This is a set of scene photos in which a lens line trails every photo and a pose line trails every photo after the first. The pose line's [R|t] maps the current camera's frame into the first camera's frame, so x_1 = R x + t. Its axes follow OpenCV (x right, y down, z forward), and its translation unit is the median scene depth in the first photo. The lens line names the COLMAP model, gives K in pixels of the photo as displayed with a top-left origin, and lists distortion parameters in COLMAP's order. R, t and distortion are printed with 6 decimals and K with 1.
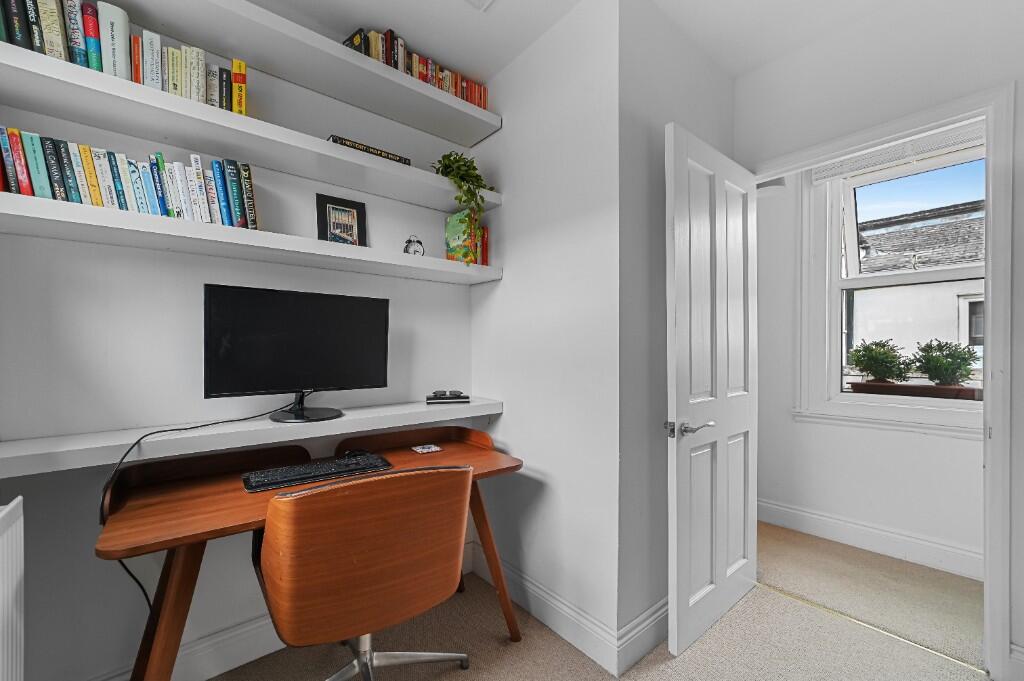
lens RADIAL K [[411.3, 0, 515.6], [0, 411.3, 357.9], [0, 0, 1]] dist [0.001118, 0.000118]
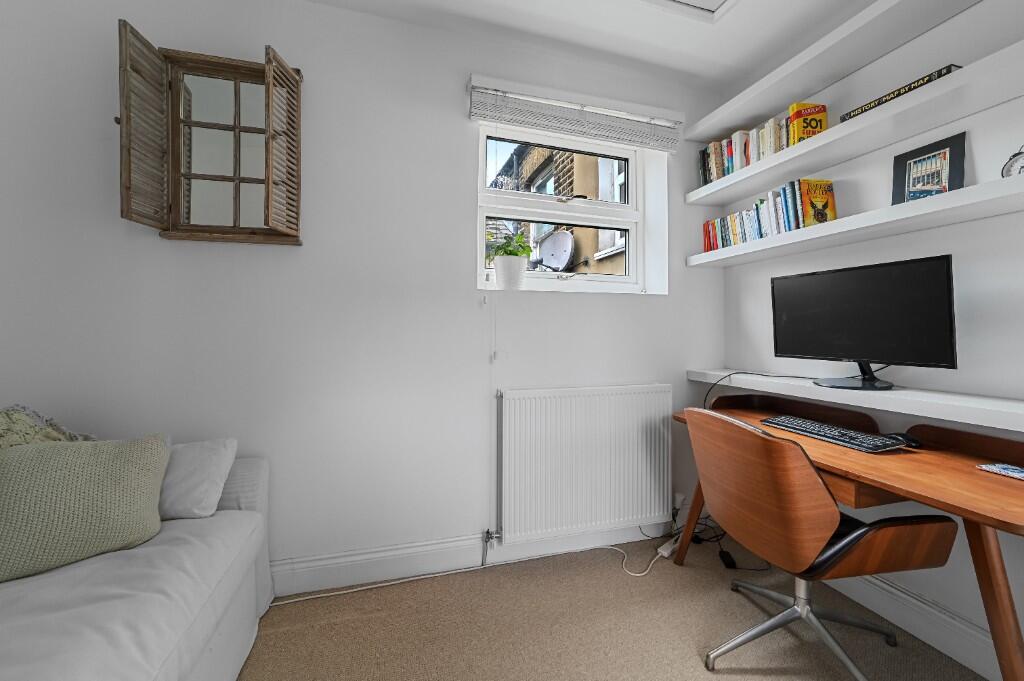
lens RADIAL K [[399.4, 0, 509.4], [0, 399.4, 338.8], [0, 0, 1]] dist [-0.022869, 0.009614]
pose [[-0.391056, 0.033510, -0.919757, 0.772427], [-0.000591, 0.999328, 0.036660, -0.013412], [0.920367, 0.014880, -0.390773, 0.587129]]
